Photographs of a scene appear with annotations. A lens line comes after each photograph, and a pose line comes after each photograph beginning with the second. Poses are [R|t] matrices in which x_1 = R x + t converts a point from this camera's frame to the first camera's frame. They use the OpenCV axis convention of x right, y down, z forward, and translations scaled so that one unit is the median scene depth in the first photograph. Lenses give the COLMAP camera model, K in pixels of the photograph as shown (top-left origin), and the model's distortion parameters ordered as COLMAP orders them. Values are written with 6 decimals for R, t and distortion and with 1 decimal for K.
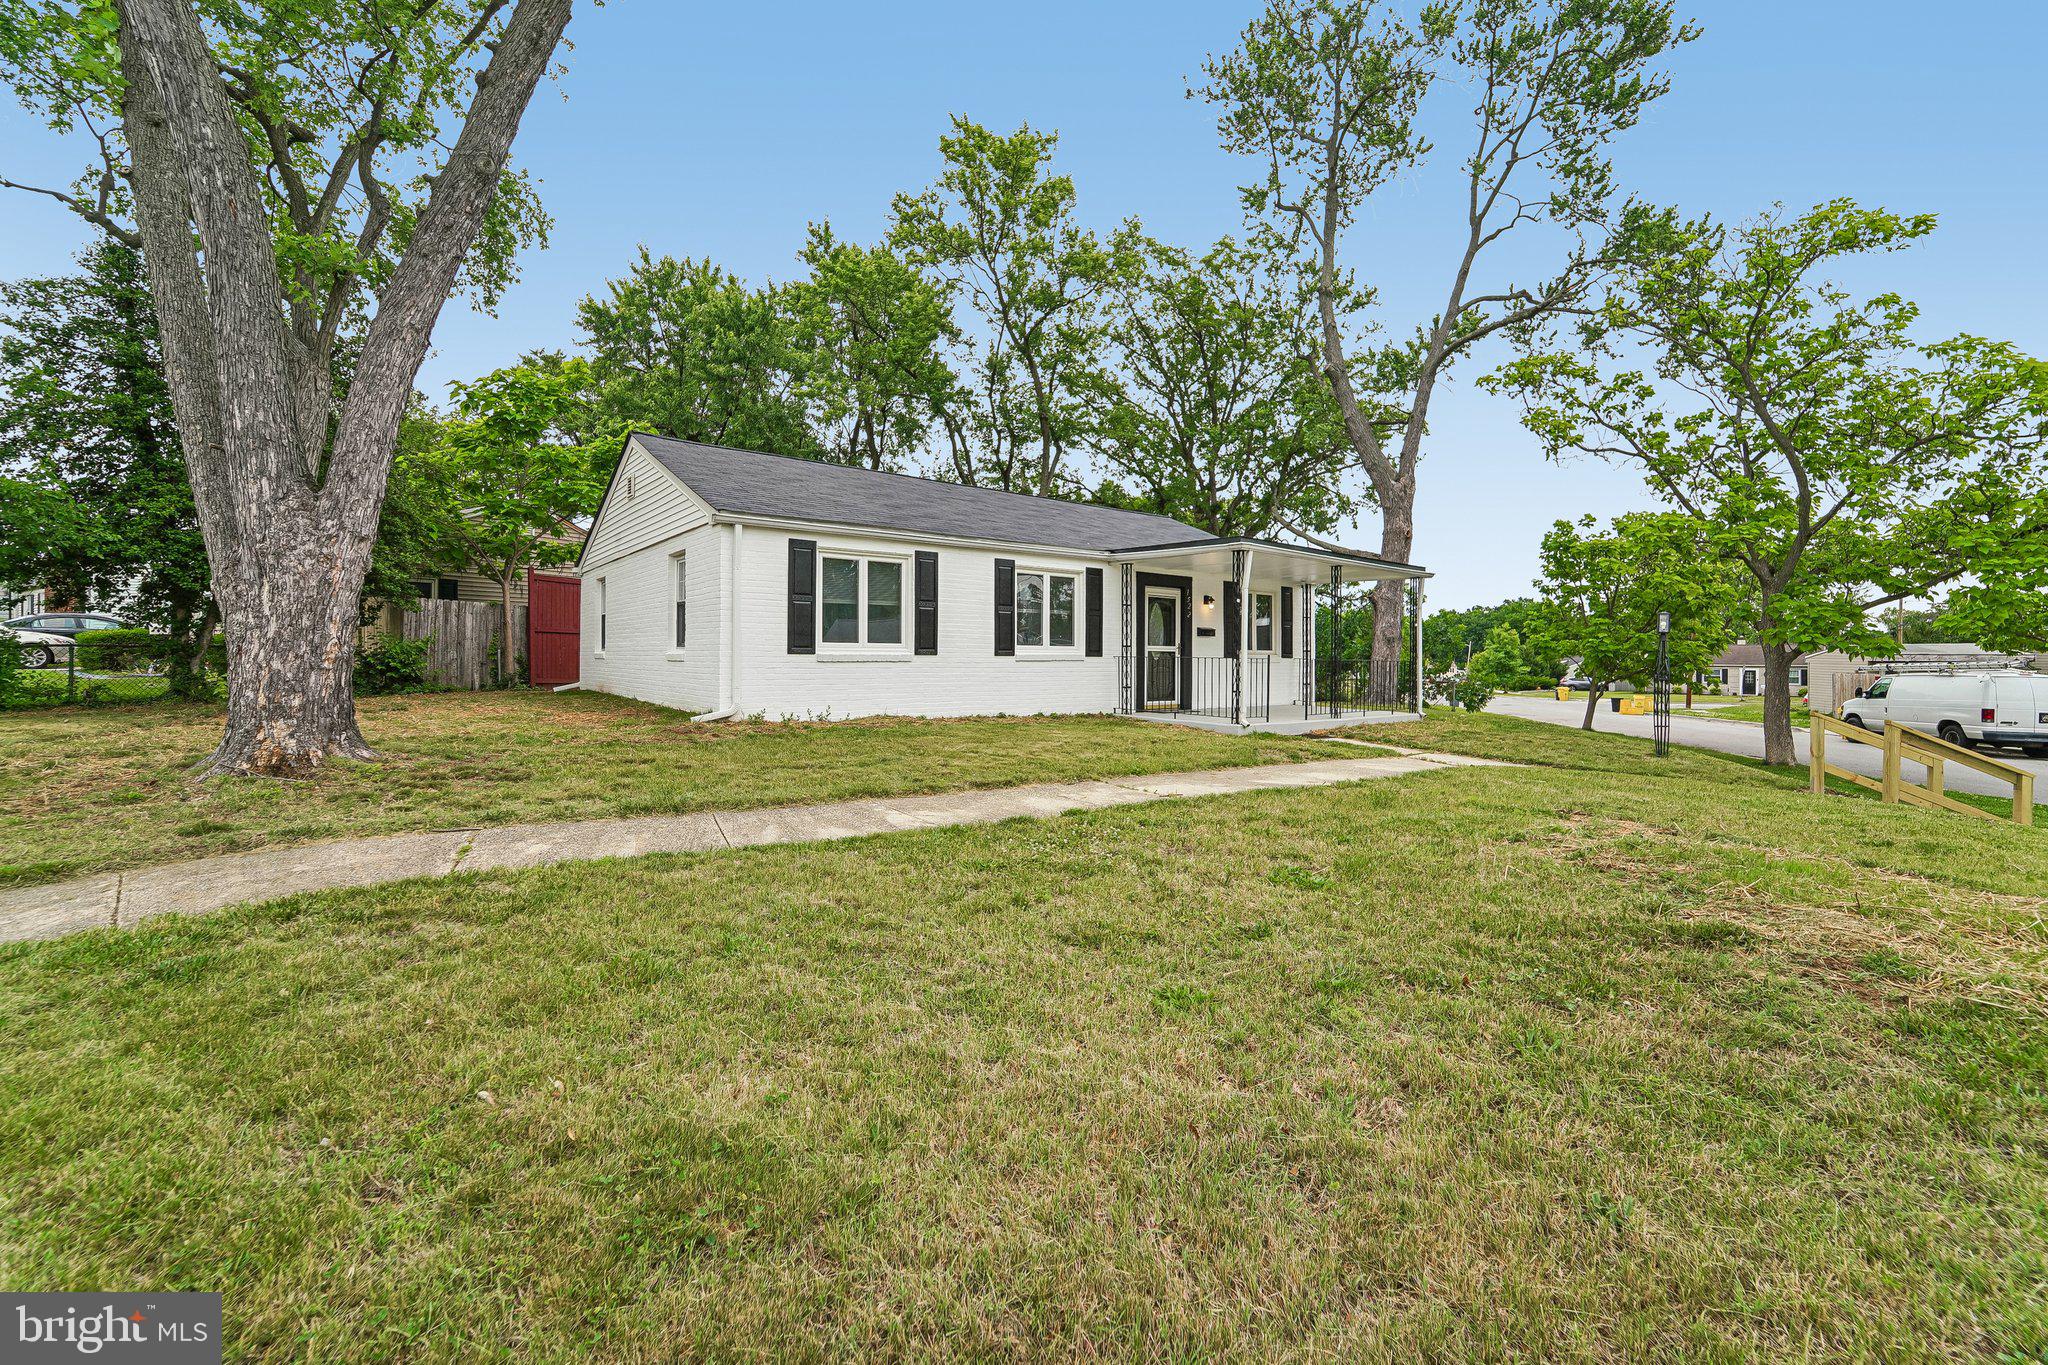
lens RADIAL K [[841.6, 0, 1031.6], [0, 841.6, 683.7], [0, 0, 1]] dist [-0.018300, -0.001501]
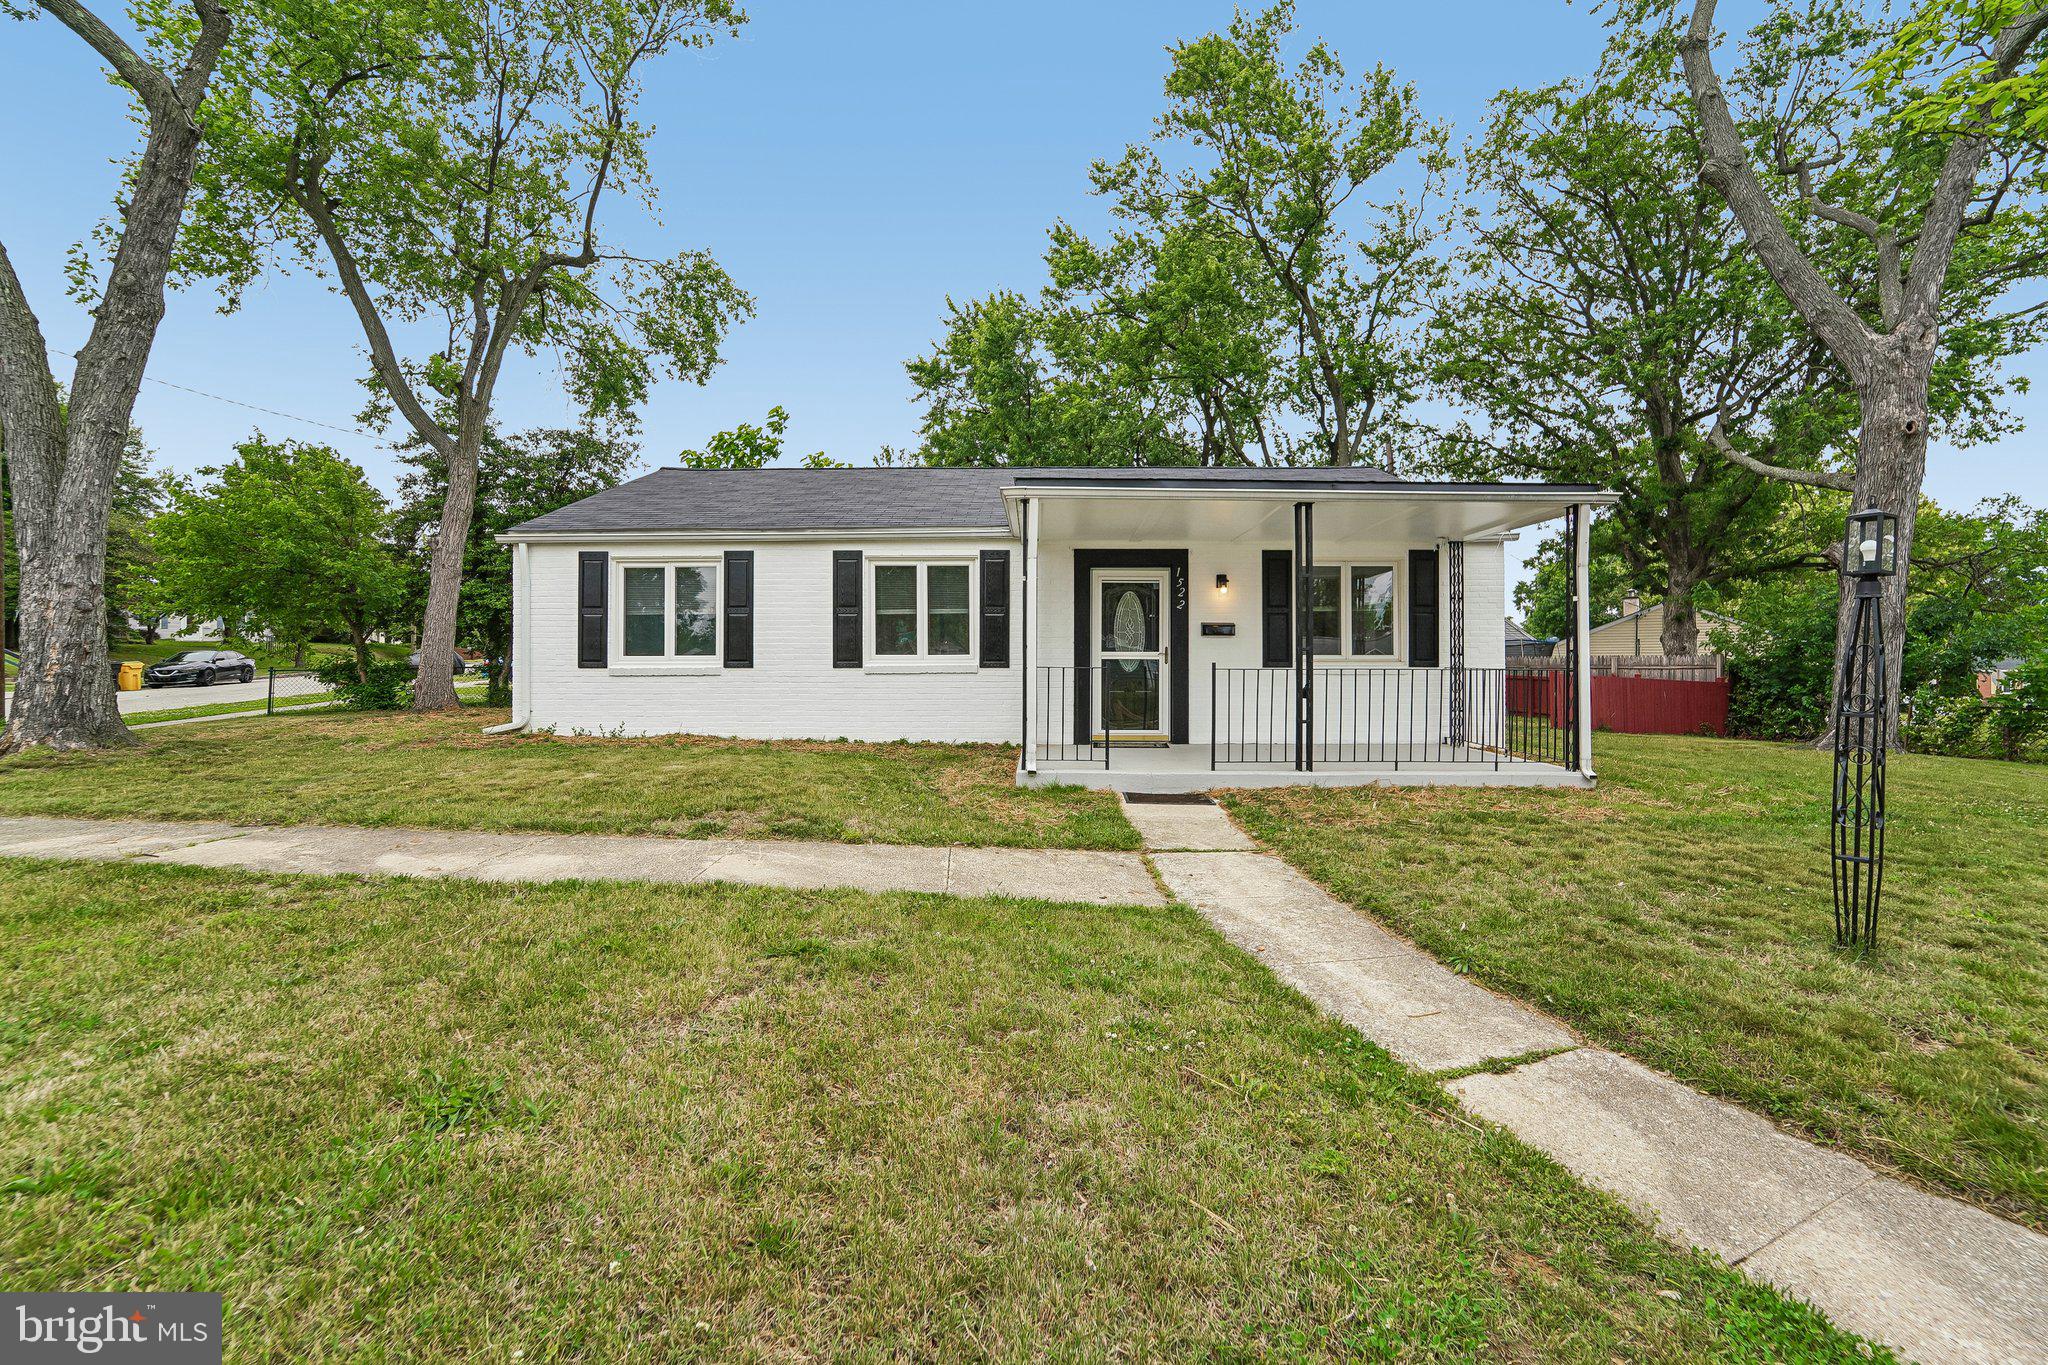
lens RADIAL K [[841.6, 0, 1020.1], [0, 841.6, 680.2], [0, 0, 1]] dist [-0.018300, -0.001501]
pose [[0.781178, -0.000528, -0.624308, 0.513797], [-0.012682, 0.999780, -0.016715, -0.007733], [0.624179, 0.020975, 0.781000, 0.388453]]
